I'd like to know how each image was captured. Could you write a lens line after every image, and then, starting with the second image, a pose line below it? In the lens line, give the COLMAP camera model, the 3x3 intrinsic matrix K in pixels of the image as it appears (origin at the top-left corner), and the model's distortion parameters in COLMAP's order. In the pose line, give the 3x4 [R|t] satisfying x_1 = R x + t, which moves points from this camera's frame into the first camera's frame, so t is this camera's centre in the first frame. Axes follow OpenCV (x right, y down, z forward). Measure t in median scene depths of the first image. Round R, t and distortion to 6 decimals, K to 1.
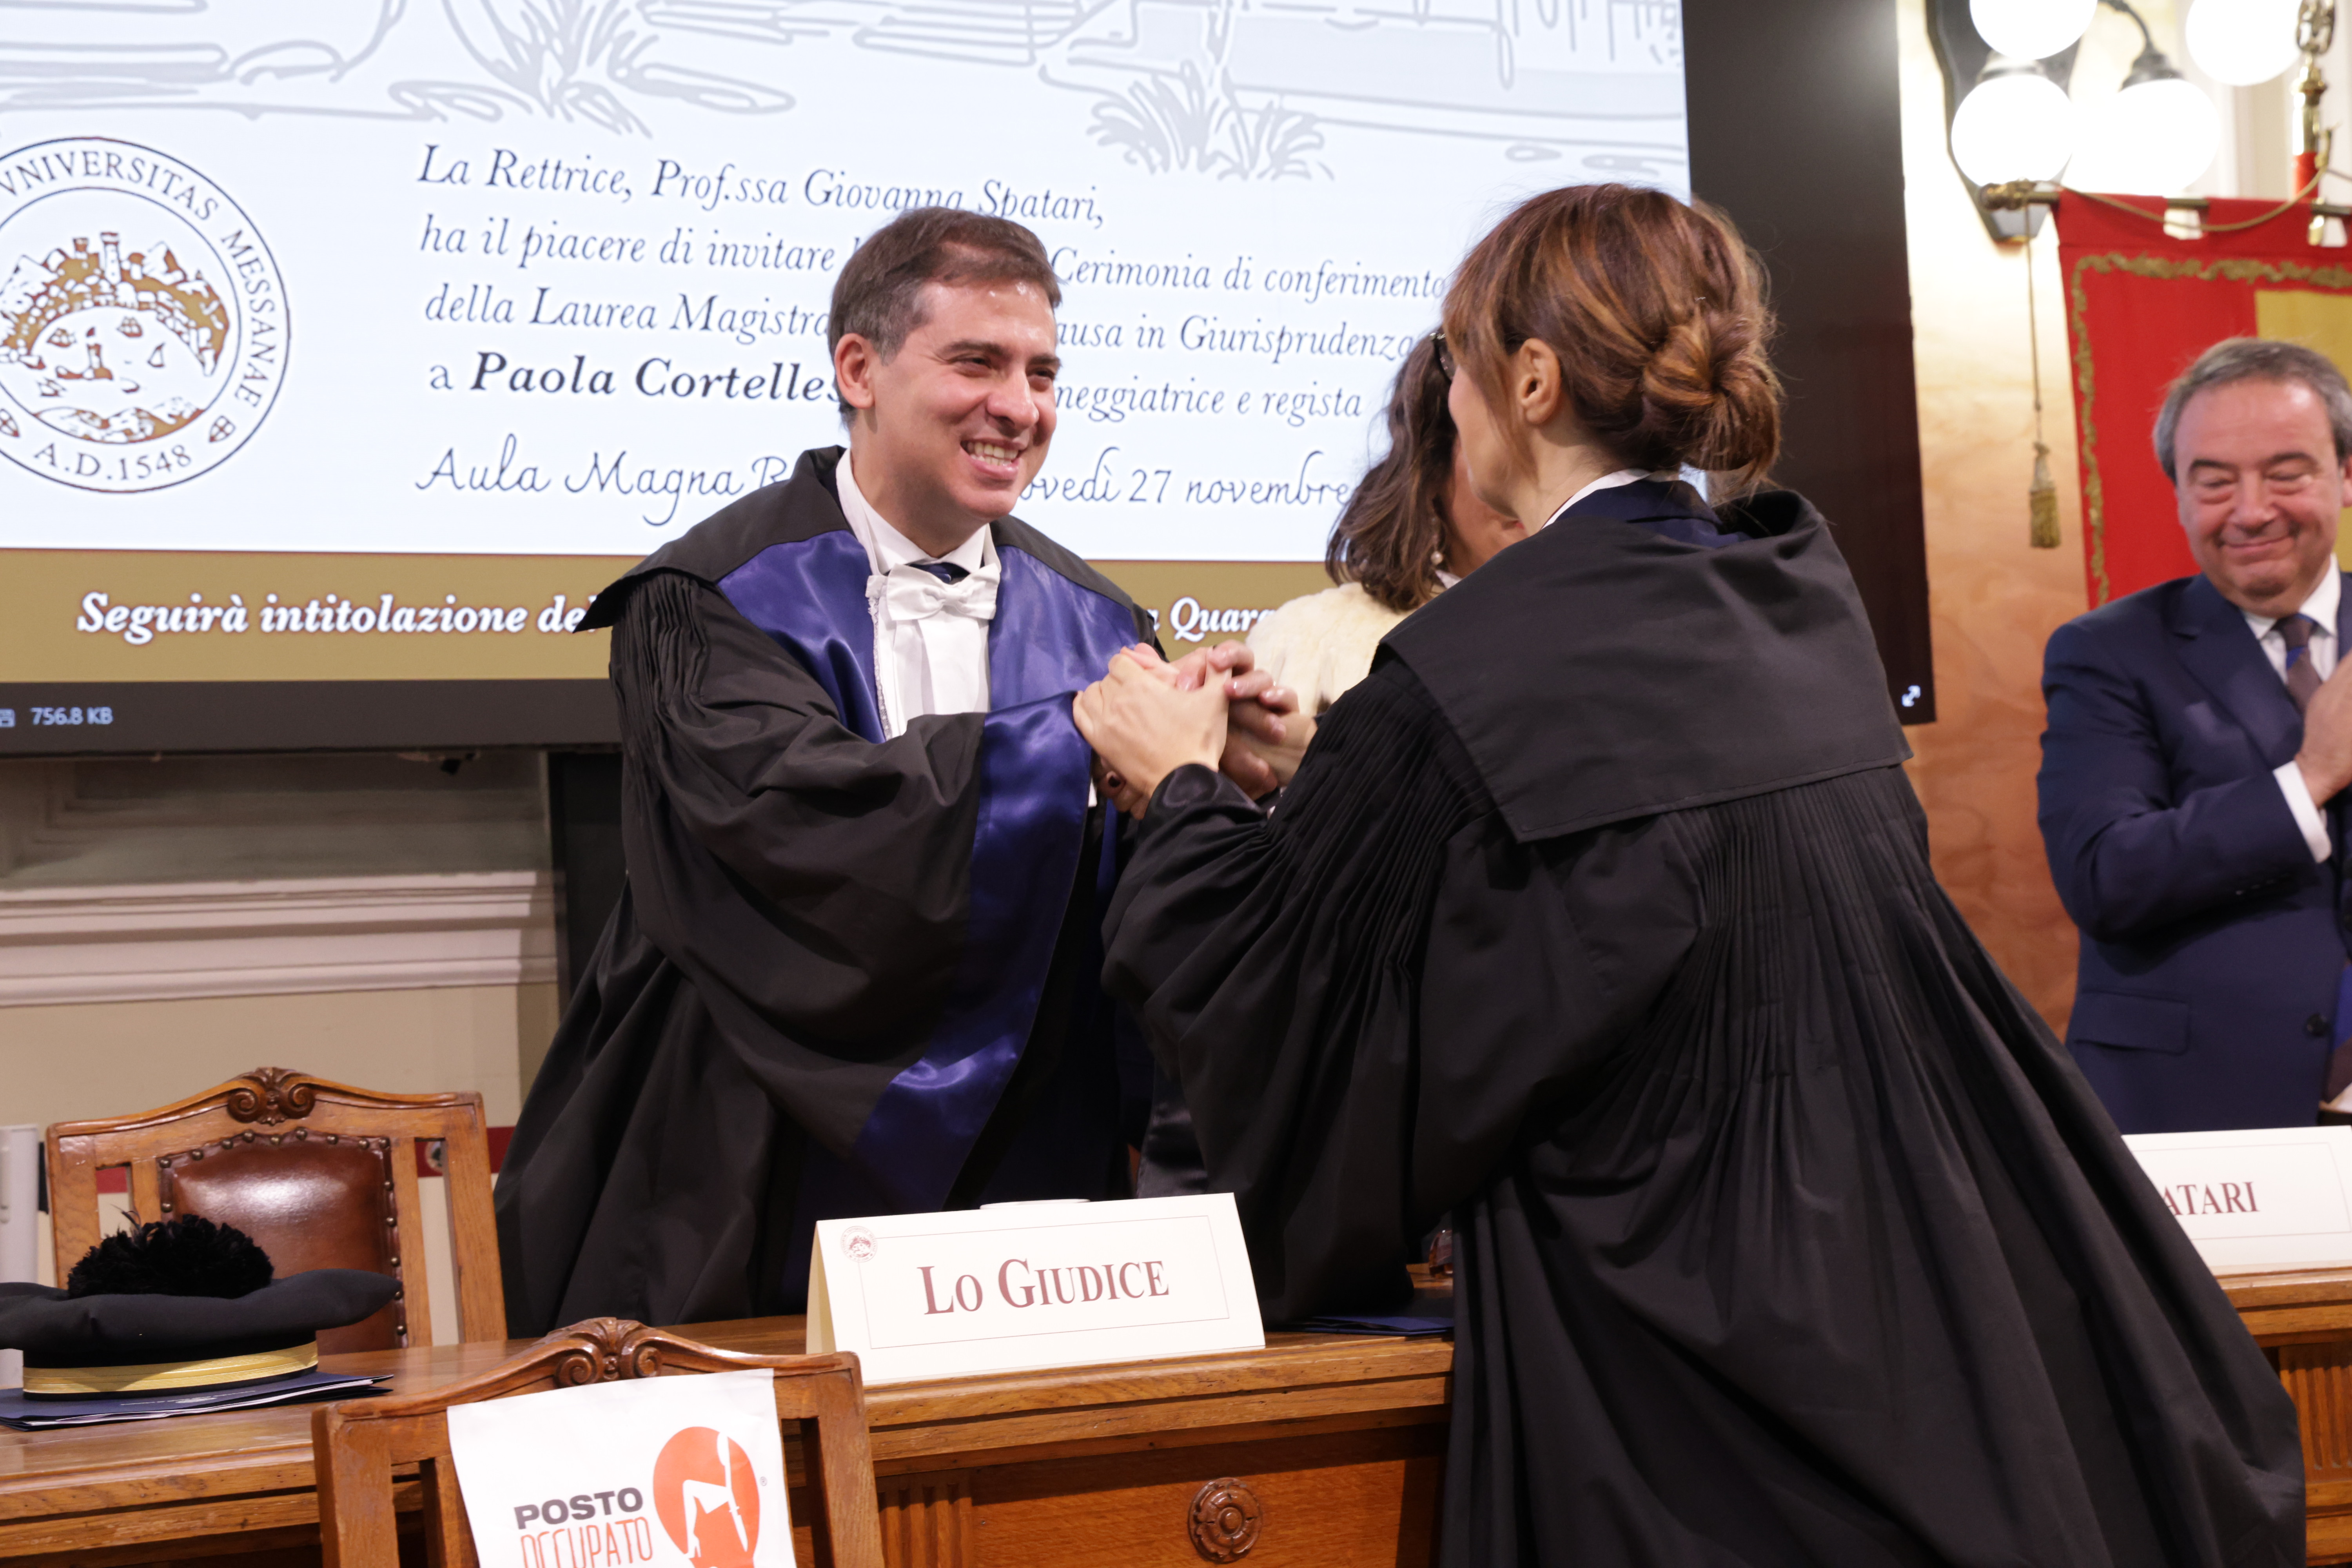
lens RADIAL K [[3809.4, 0, 1176.0], [0, 3809.4, 784.0], [0, 0, 1]] dist [0.159909, 0.242554]
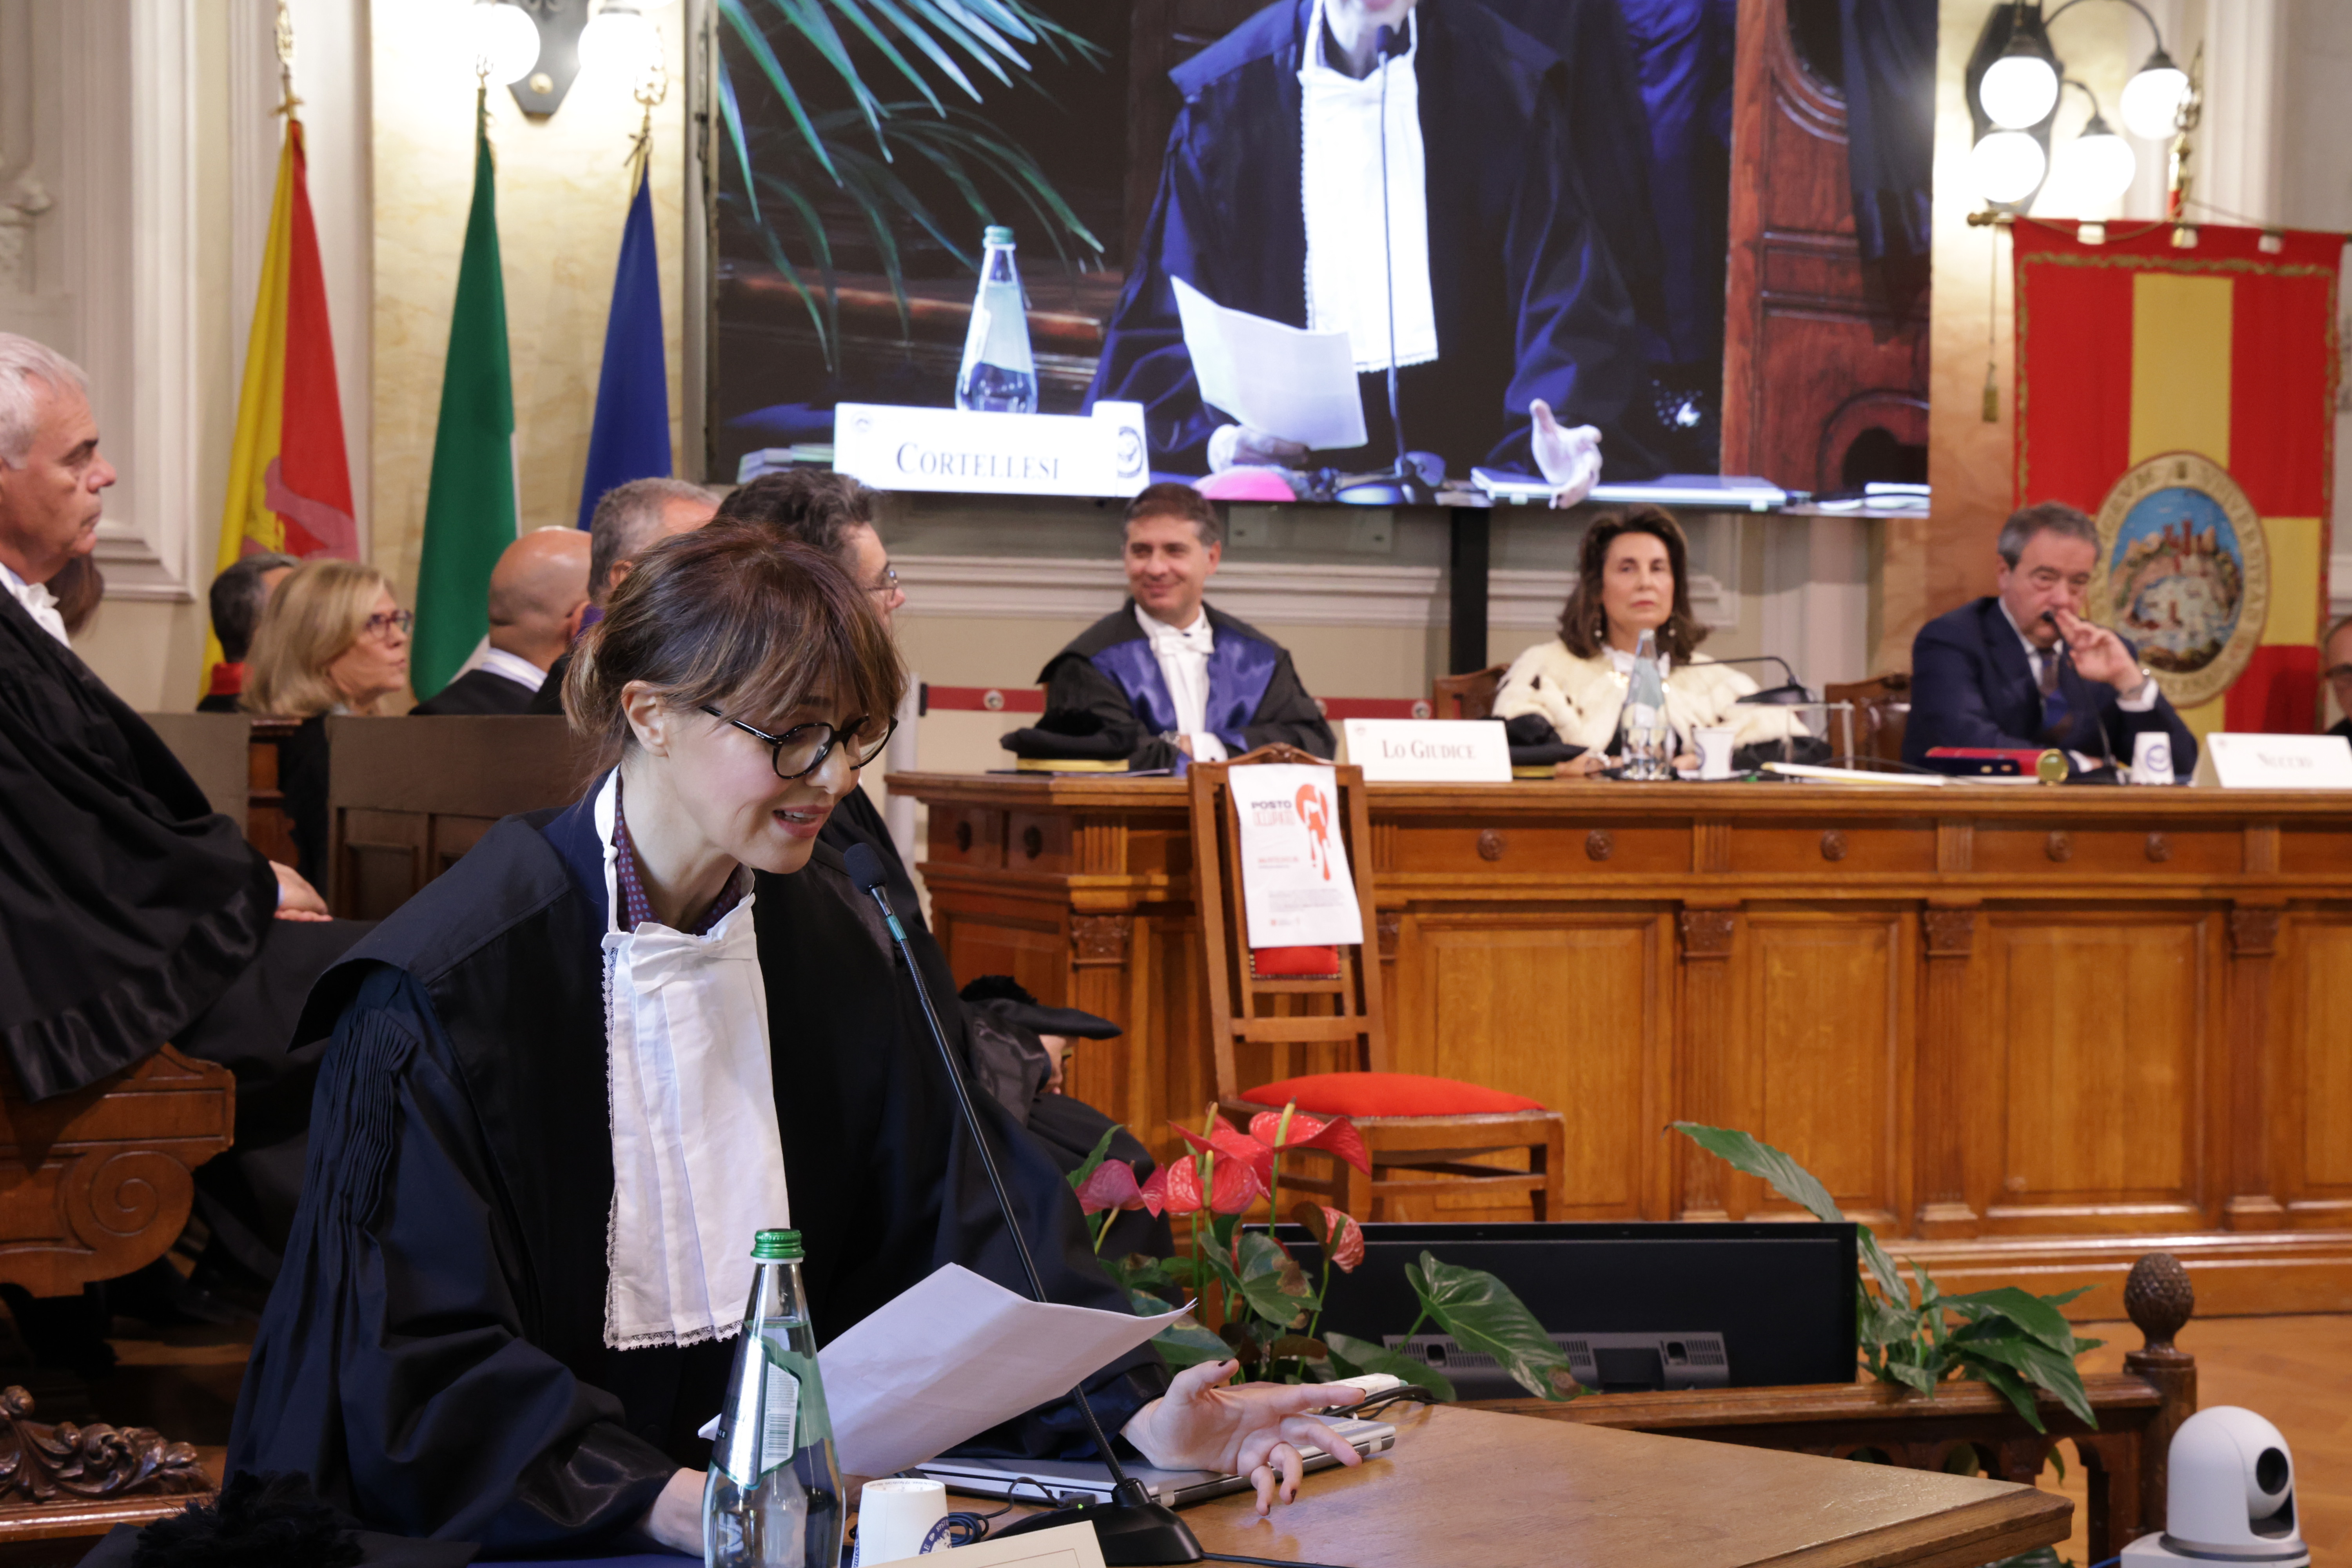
lens RADIAL K [[4139.6, 0, 1232.9], [0, 4139.6, 776.9], [0, 0, 1]] dist [0.206136, 0.163501]
pose [[0.996859, 0.060565, -0.051021, -0.010980], [-0.056122, 0.994850, 0.084407, -0.041210], [0.055871, -0.081278, 0.995124, -0.911804]]
